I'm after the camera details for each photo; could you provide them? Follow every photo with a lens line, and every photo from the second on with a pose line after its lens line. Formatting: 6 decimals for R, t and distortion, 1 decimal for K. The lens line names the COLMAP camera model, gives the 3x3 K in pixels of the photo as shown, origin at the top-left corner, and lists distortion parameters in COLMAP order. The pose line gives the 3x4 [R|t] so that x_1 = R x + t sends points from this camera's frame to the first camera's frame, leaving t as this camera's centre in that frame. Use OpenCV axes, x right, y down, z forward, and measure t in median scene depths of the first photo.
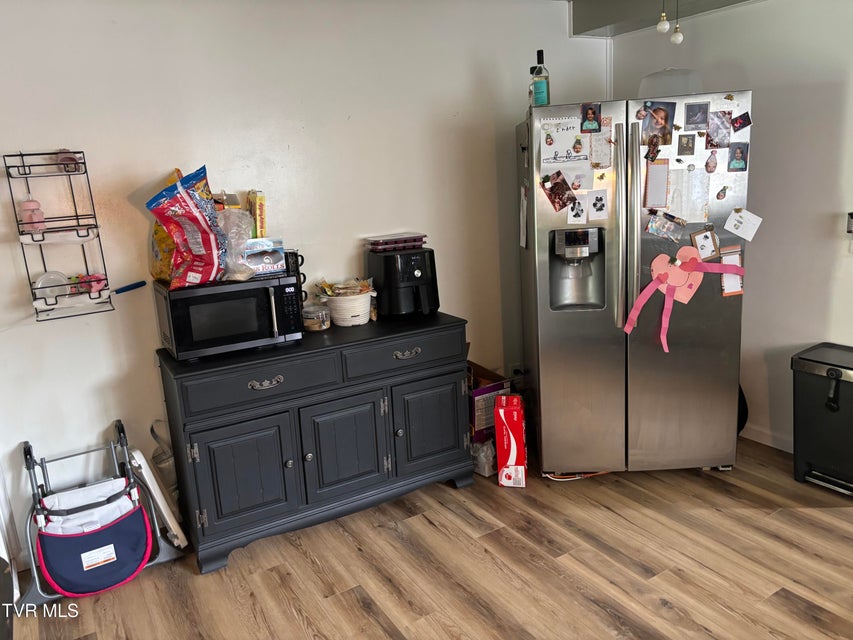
lens RADIAL K [[639.0, 0, 424.5], [0, 639.0, 320.7], [0, 0, 1]] dist [0.075091, -0.080550]
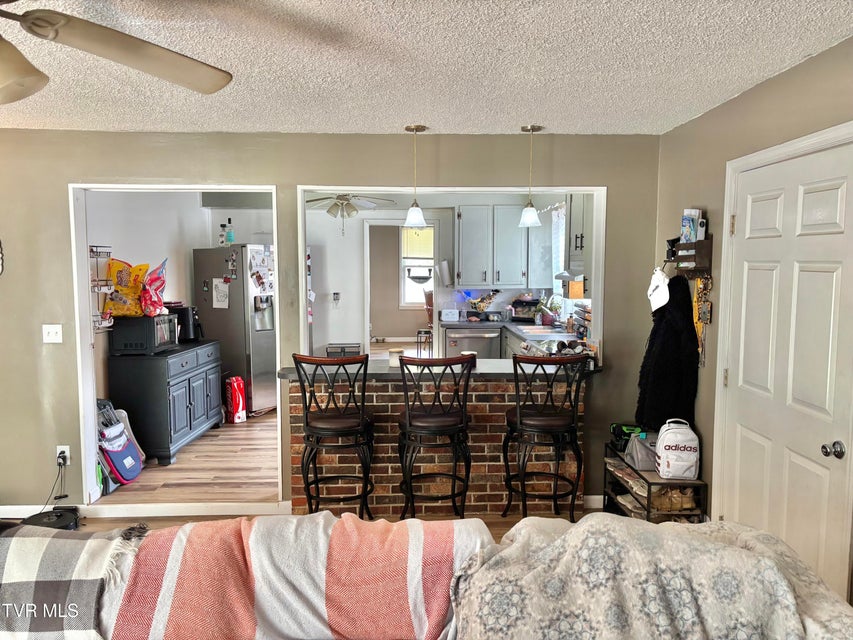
lens RADIAL K [[639.0, 0, 427.1], [0, 639.0, 321.7], [0, 0, 1]] dist [0.075091, -0.080550]
pose [[0.493111, -0.015837, 0.869822, -1.489950], [0.175455, 0.981100, -0.081605, 0.241002], [-0.852090, 0.192855, 0.486570, -0.613243]]
